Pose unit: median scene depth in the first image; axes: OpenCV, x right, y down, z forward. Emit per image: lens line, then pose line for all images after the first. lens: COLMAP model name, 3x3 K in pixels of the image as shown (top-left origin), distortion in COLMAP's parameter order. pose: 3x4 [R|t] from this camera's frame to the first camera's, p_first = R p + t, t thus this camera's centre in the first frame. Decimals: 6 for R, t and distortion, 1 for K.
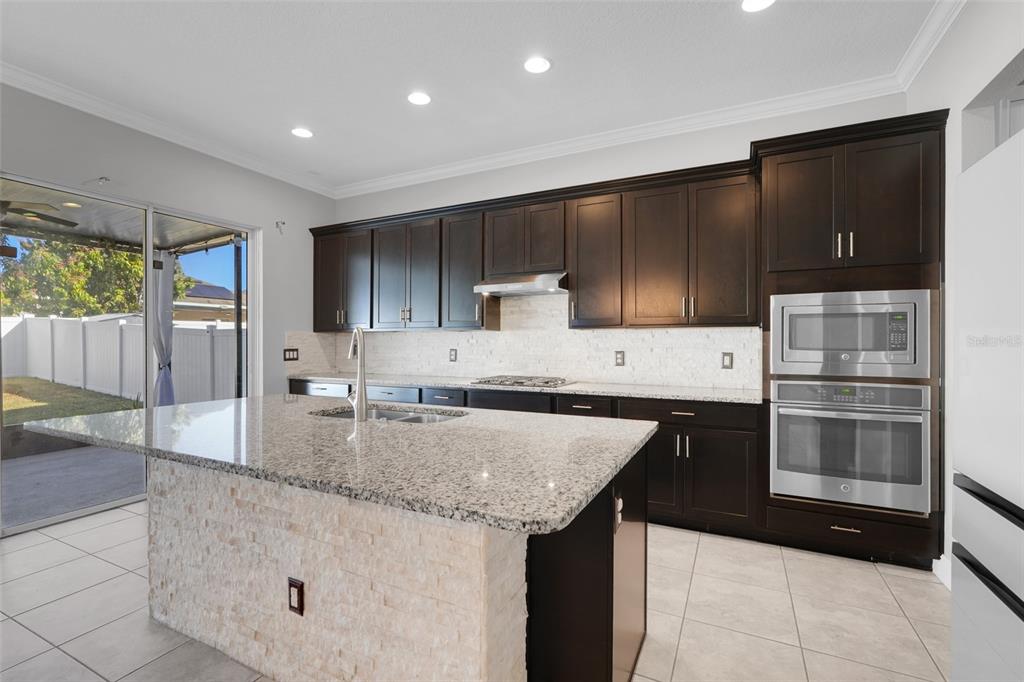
lens RADIAL K [[443.8, 0, 518.9], [0, 443.8, 346.9], [0, 0, 1]] dist [-0.008256, 0.005118]
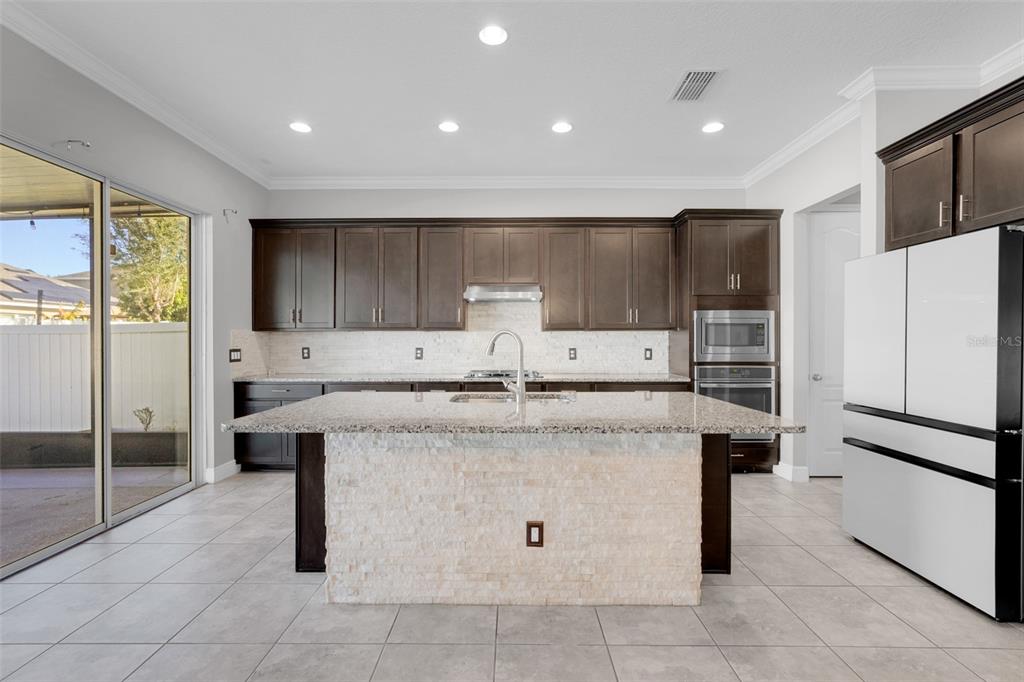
lens RADIAL K [[443.8, 0, 498.1], [0, 443.8, 340.6], [0, 0, 1]] dist [-0.008256, 0.005118]
pose [[0.905524, -0.001619, 0.424292, -0.674354], [0.006113, 0.999939, -0.009231, -0.002612], [-0.424251, 0.010953, 0.905478, -0.094346]]
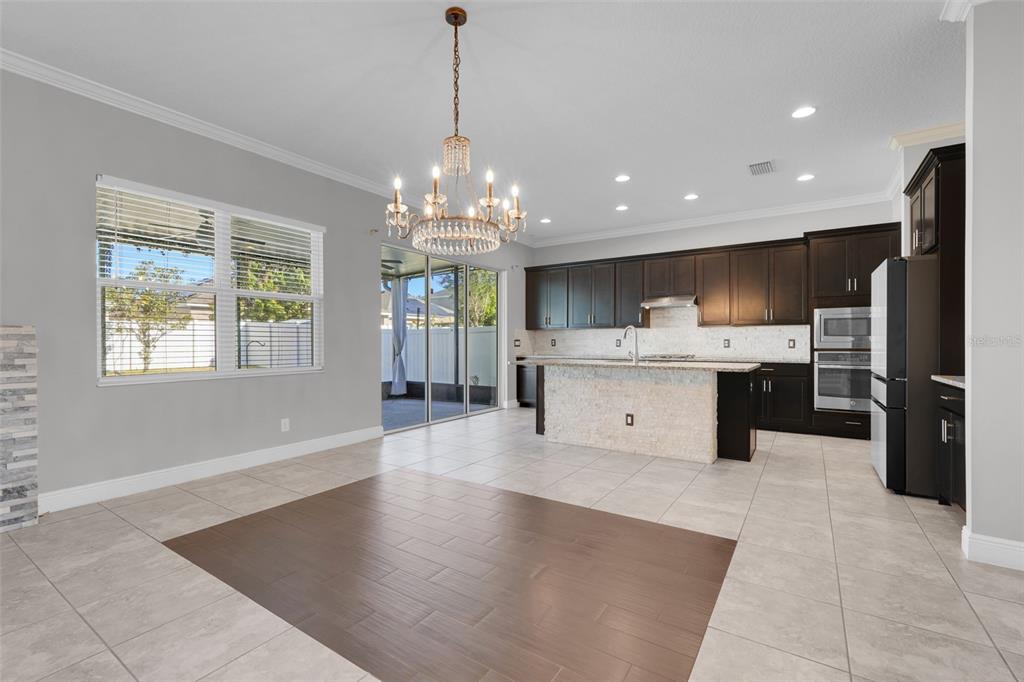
lens RADIAL K [[443.8, 0, 511.7], [0, 443.8, 344.5], [0, 0, 1]] dist [-0.008256, 0.005118]
pose [[0.991226, -0.001321, -0.132172, -0.509269], [0.000515, 0.999981, -0.006138, 0.053782], [0.132178, 0.006016, 0.991208, -1.130611]]
